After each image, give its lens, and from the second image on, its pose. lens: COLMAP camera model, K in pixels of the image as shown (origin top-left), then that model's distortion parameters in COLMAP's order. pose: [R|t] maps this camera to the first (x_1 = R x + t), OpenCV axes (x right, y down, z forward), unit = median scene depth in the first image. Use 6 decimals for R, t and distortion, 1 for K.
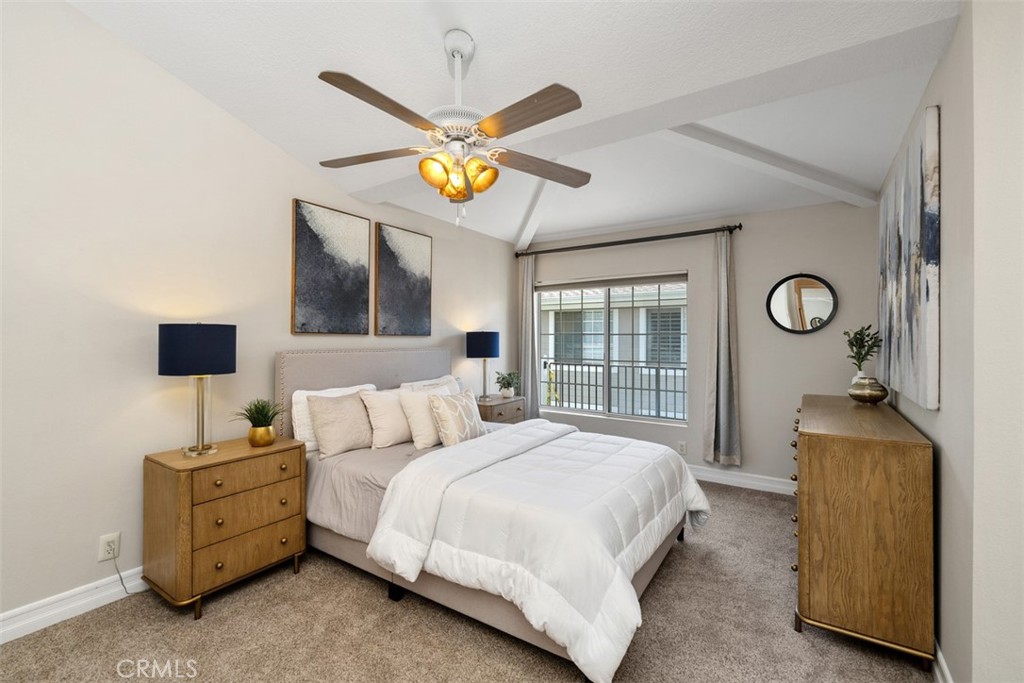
lens RADIAL K [[444.3, 0, 515.8], [0, 444.3, 339.6], [0, 0, 1]] dist [0.002732, -0.000013]
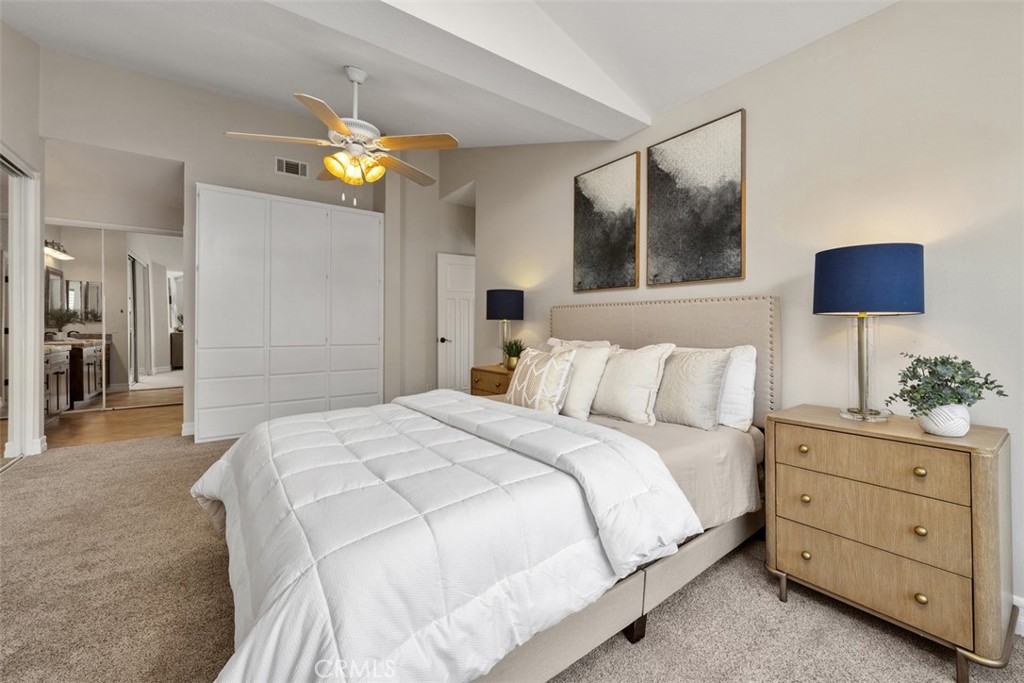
lens RADIAL K [[407.4, 0, 514.2], [0, 407.4, 338.8], [0, 0, 1]] dist [-0.001965, -0.000116]
pose [[-0.349904, 0.032041, -0.936238, 0.554681], [-0.001976, 0.999387, 0.034941, 0.070902], [0.936784, 0.014076, -0.349626, 1.172821]]
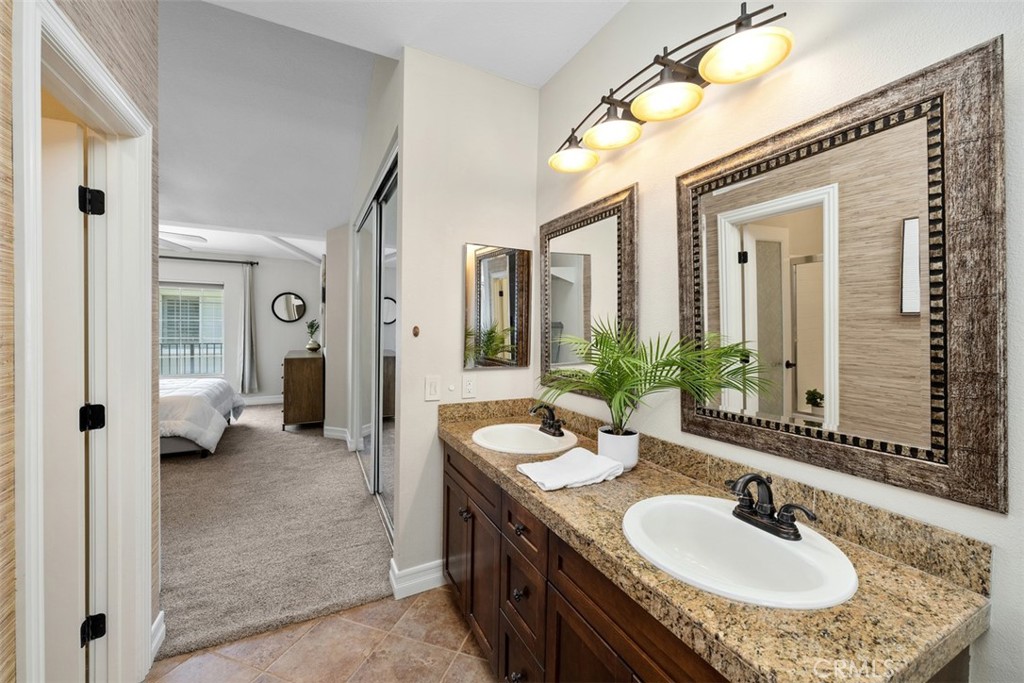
lens RADIAL K [[407.4, 0, 514.2], [0, 407.4, 338.8], [0, 0, 1]] dist [-0.001965, -0.000116]
pose [[0.500943, -0.018670, 0.865279, -0.527562], [-0.010628, 0.999559, 0.027720, 0.000931], [-0.865415, -0.023082, 0.500524, -0.952868]]
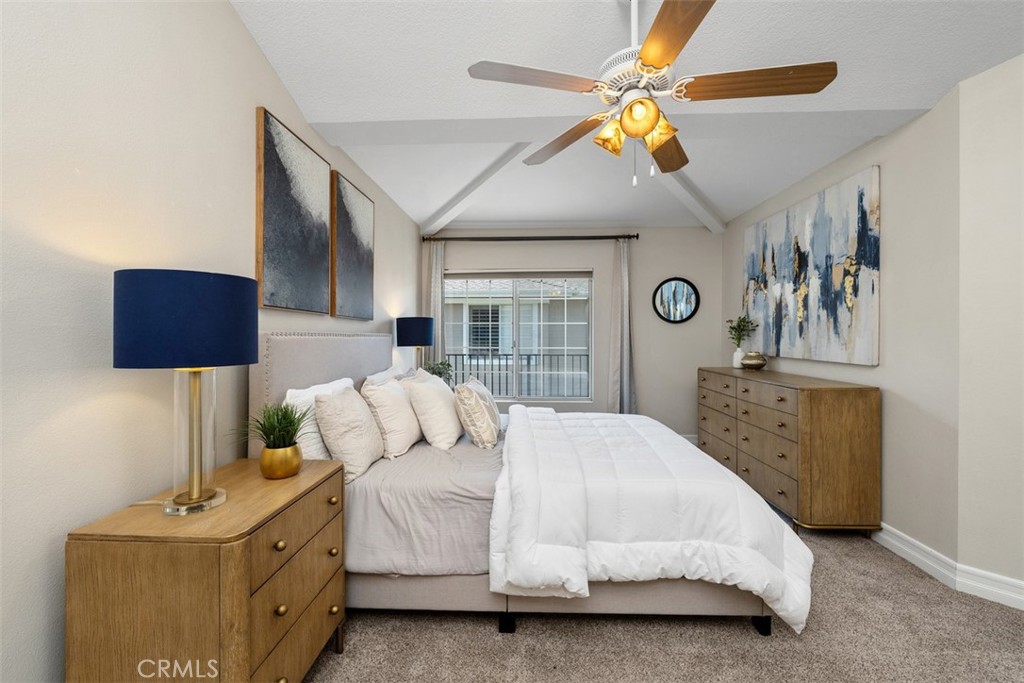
lens RADIAL K [[407.4, 0, 514.2], [0, 407.4, 338.8], [0, 0, 1]] dist [-0.001965, -0.000116]
pose [[0.852690, -0.004896, 0.522394, -0.471829], [0.003397, 0.999987, 0.003828, 0.032111], [-0.522406, -0.001490, 0.852695, 0.259388]]
